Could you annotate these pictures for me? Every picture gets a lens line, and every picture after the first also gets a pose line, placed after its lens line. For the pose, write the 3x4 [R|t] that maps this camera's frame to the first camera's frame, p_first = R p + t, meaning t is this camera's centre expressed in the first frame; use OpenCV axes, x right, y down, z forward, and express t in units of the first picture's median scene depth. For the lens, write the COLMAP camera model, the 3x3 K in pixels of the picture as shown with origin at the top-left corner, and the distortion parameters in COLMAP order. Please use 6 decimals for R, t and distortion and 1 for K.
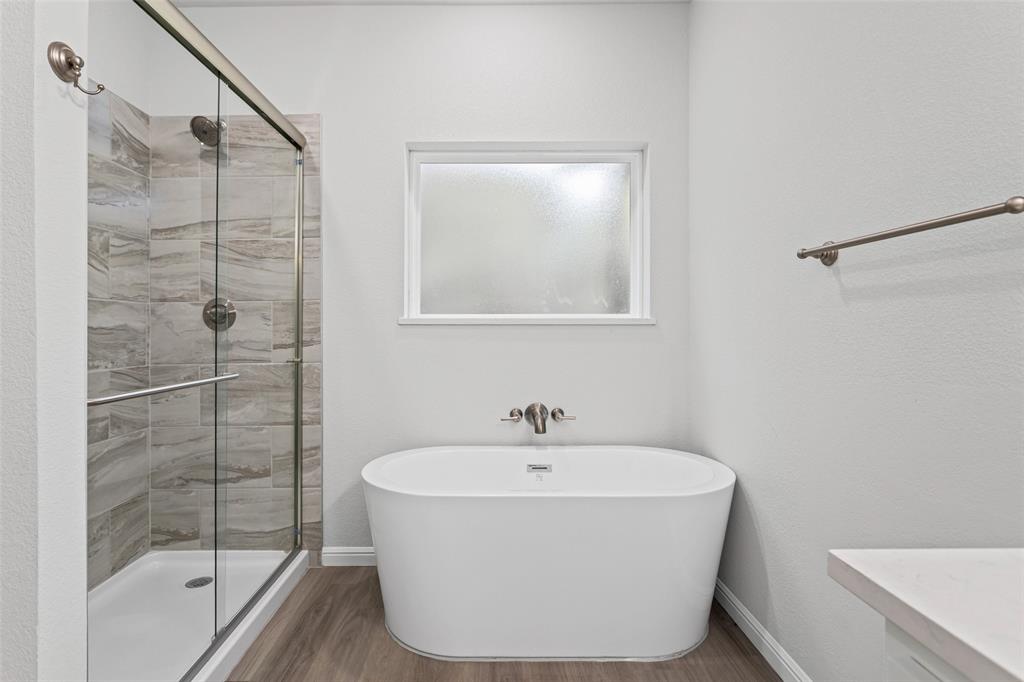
lens RADIAL K [[494.0, 0, 489.0], [0, 494.0, 333.6], [0, 0, 1]] dist [-0.020434, 0.002483]
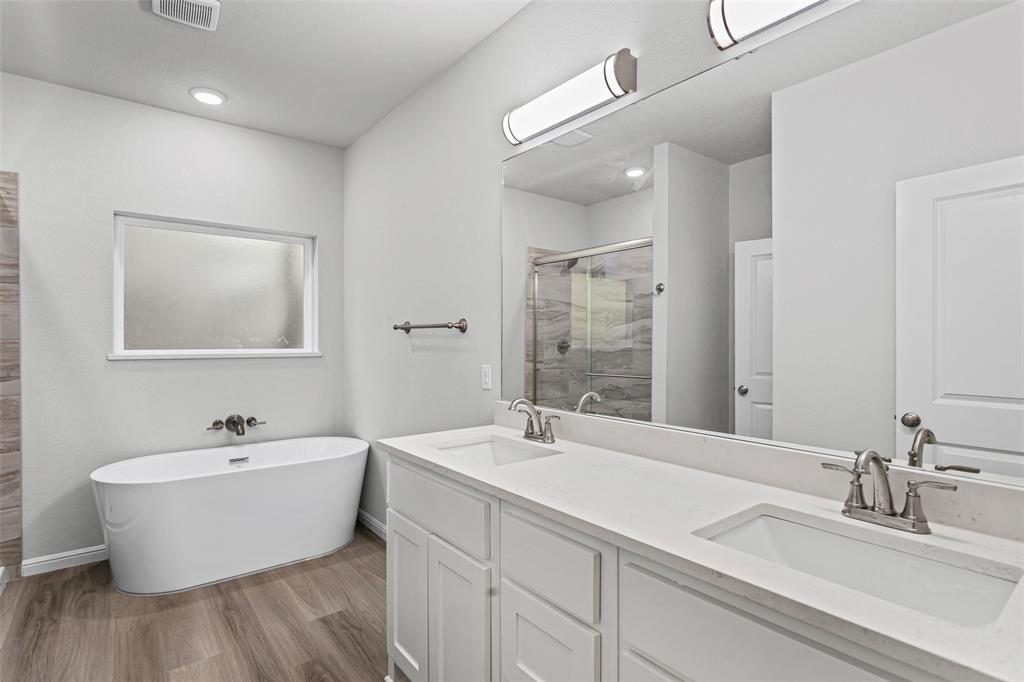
lens RADIAL K [[541.1, 0, 512.8], [0, 541.1, 343.8], [0, 0, 1]] dist [0.018847, 0.003044]
pose [[0.779402, -0.001837, 0.626521, -0.254099], [-0.000630, 0.999993, 0.003716, -0.064945], [-0.626523, -0.003290, 0.779396, -0.682303]]
